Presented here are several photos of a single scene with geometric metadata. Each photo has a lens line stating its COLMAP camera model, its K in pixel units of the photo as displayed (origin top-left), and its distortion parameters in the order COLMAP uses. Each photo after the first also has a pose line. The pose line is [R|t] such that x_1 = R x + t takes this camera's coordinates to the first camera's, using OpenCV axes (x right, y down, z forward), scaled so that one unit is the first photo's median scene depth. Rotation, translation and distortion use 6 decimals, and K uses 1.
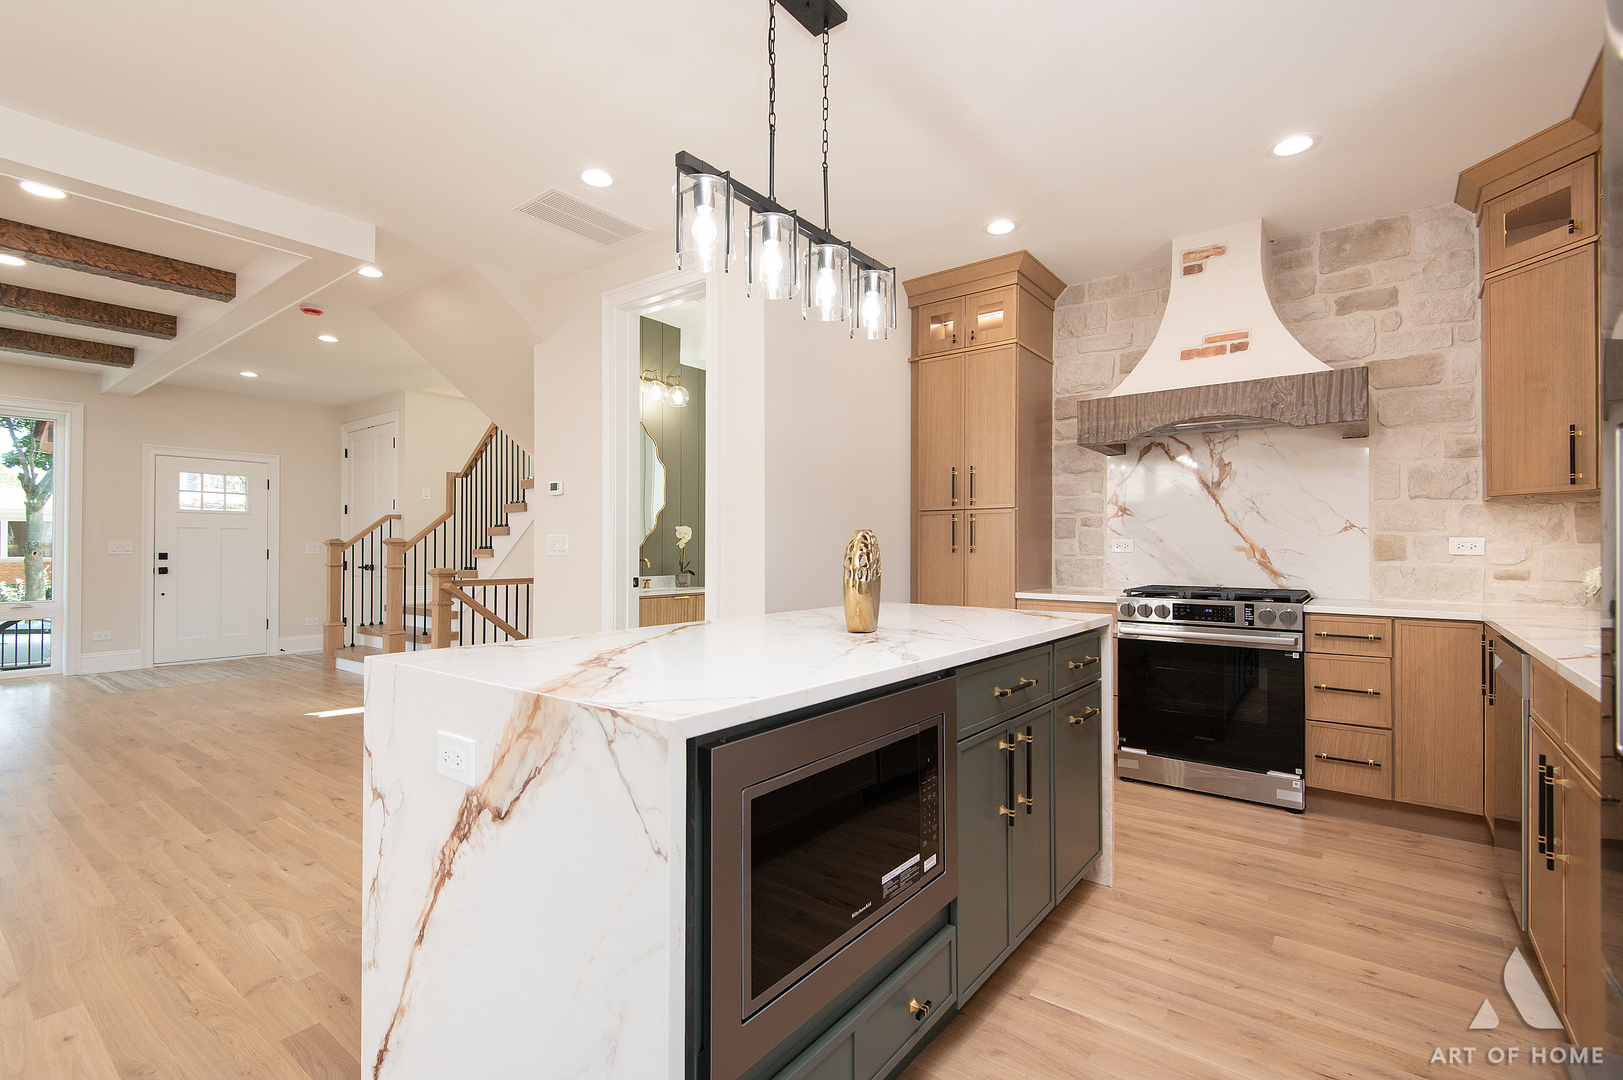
lens RADIAL K [[731.5, 0, 807.6], [0, 731.5, 543.1], [0, 0, 1]] dist [0.026868, -0.014388]
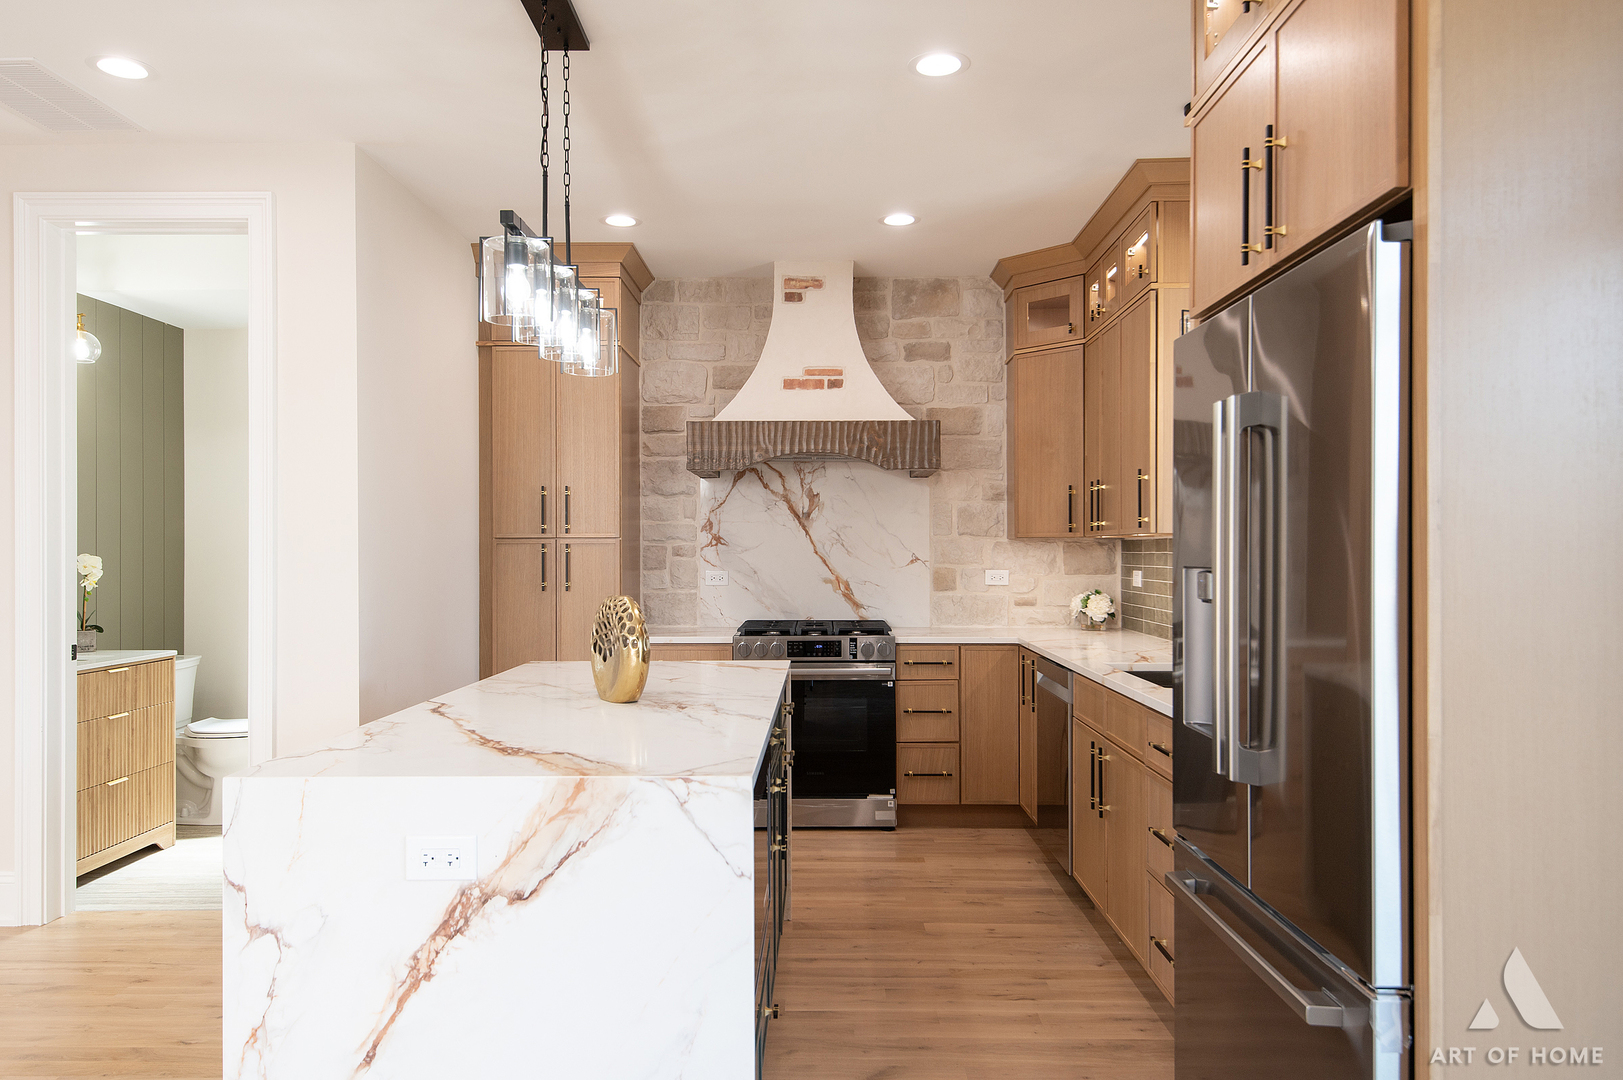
lens RADIAL K [[1104.6, 0, 787.7], [0, 1104.6, 548.6], [0, 0, 1]] dist [0.025209, -0.001356]
pose [[0.807295, -0.006803, 0.590109, -0.375829], [0.001486, 0.999954, 0.009495, -0.055566], [-0.590146, -0.006789, 0.807268, -0.192288]]
